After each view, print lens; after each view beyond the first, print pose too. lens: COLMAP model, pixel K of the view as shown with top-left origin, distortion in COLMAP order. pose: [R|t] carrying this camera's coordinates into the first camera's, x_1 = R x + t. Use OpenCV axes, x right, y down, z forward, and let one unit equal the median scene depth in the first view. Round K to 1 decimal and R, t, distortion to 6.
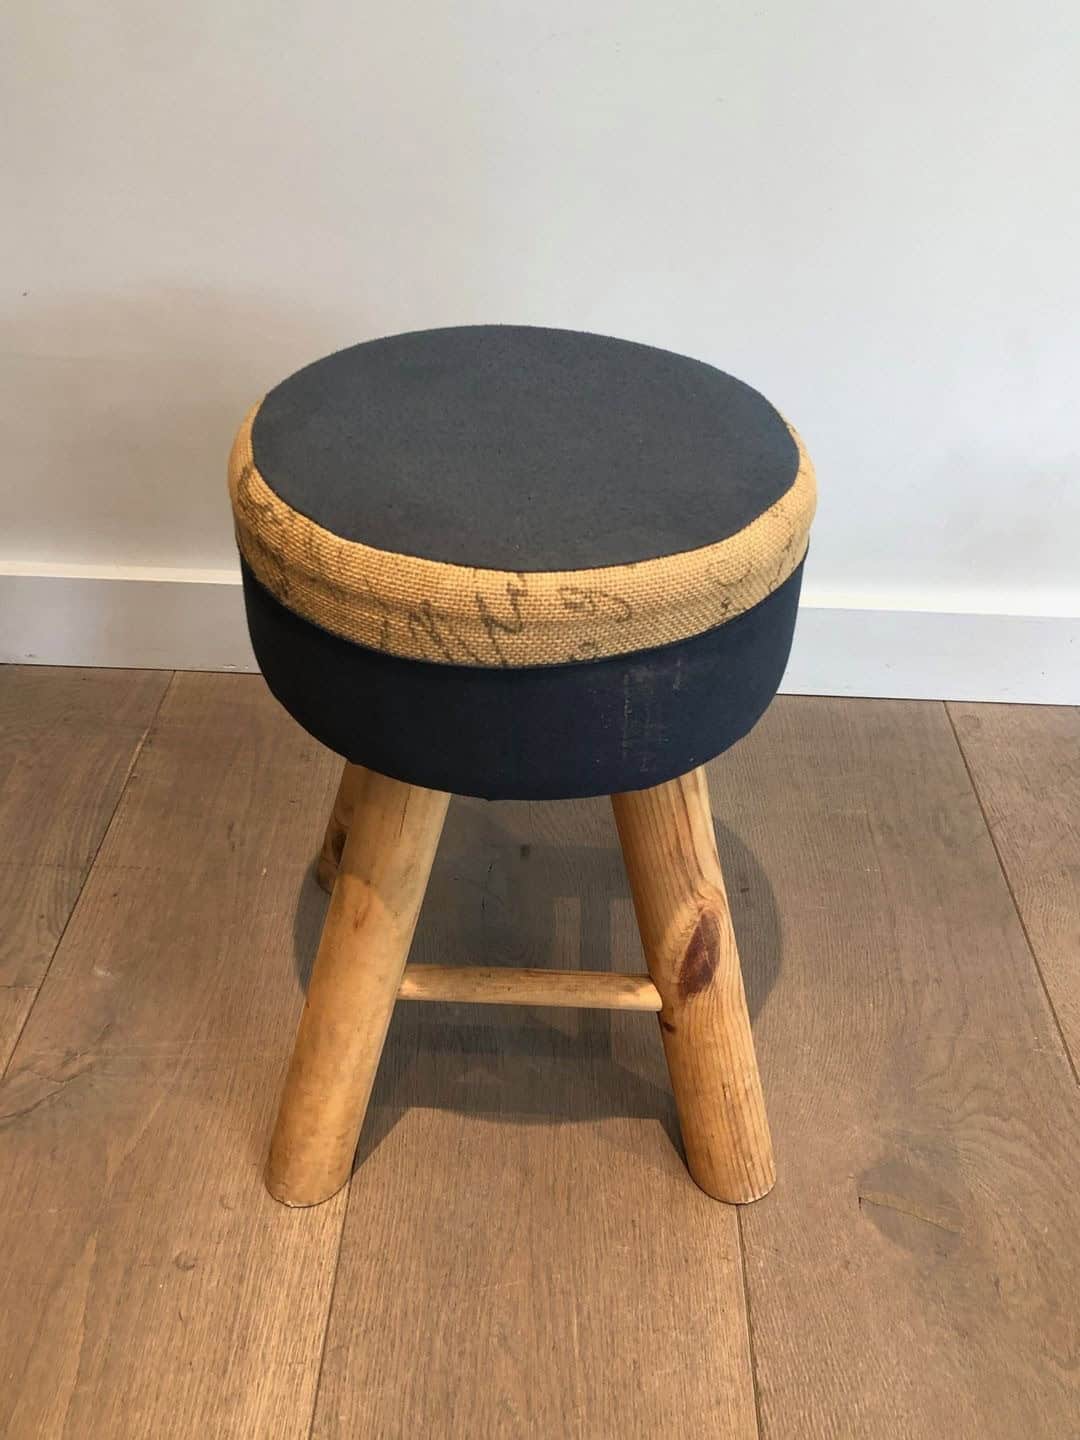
lens RADIAL K [[1405.7, 0, 545.7], [0, 1405.7, 692.5], [0, 0, 1]] dist [0.155437, -0.558174]
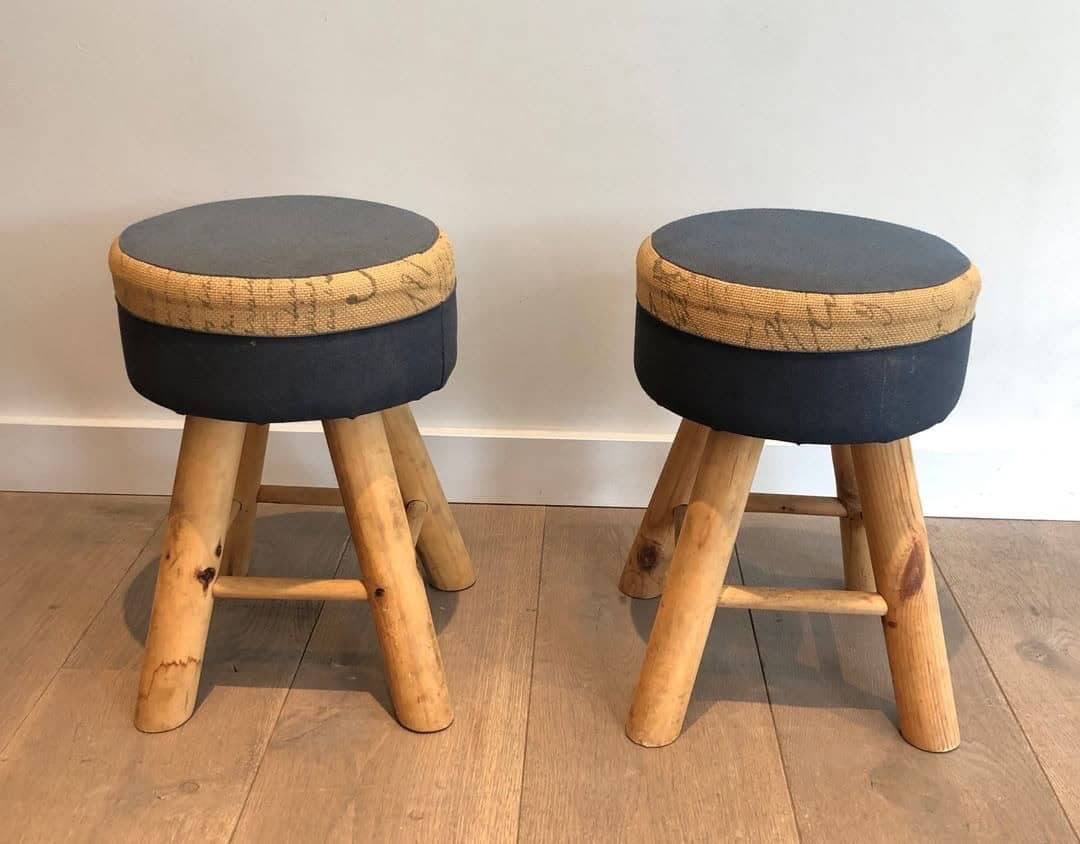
lens RADIAL K [[1233.1, 0, 569.2], [0, 1233.1, 445.6], [0, 0, 1]] dist [0.158440, -0.591351]
pose [[0.999609, 0.004548, -0.027573, -0.239813], [-0.010156, 0.978324, -0.206831, 0.339299], [0.026034, 0.207031, 0.977988, -0.412669]]
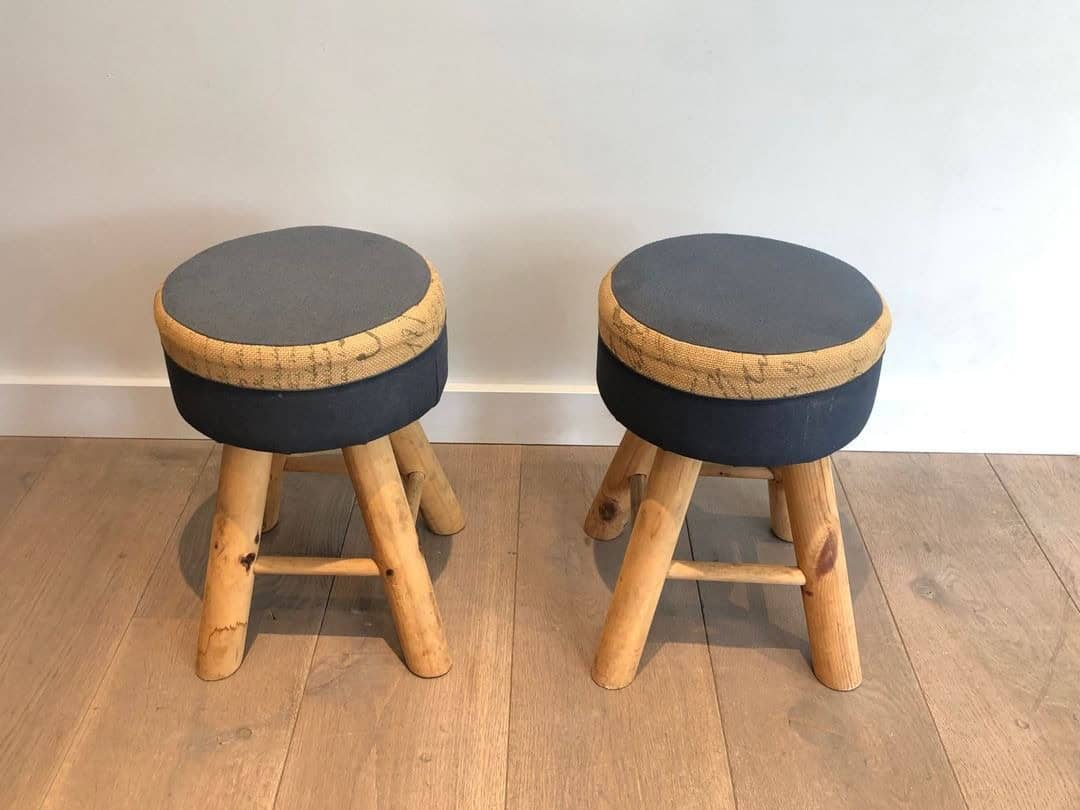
lens RADIAL K [[1054.3, 0, 522.5], [0, 1054.3, 391.0], [0, 0, 1]] dist [0.155437, -0.558174]
pose [[0.999238, -0.003905, -0.038837, -0.250374], [0.001188, 0.997565, -0.069731, 0.064065], [0.039015, 0.069631, 0.996810, -0.487647]]
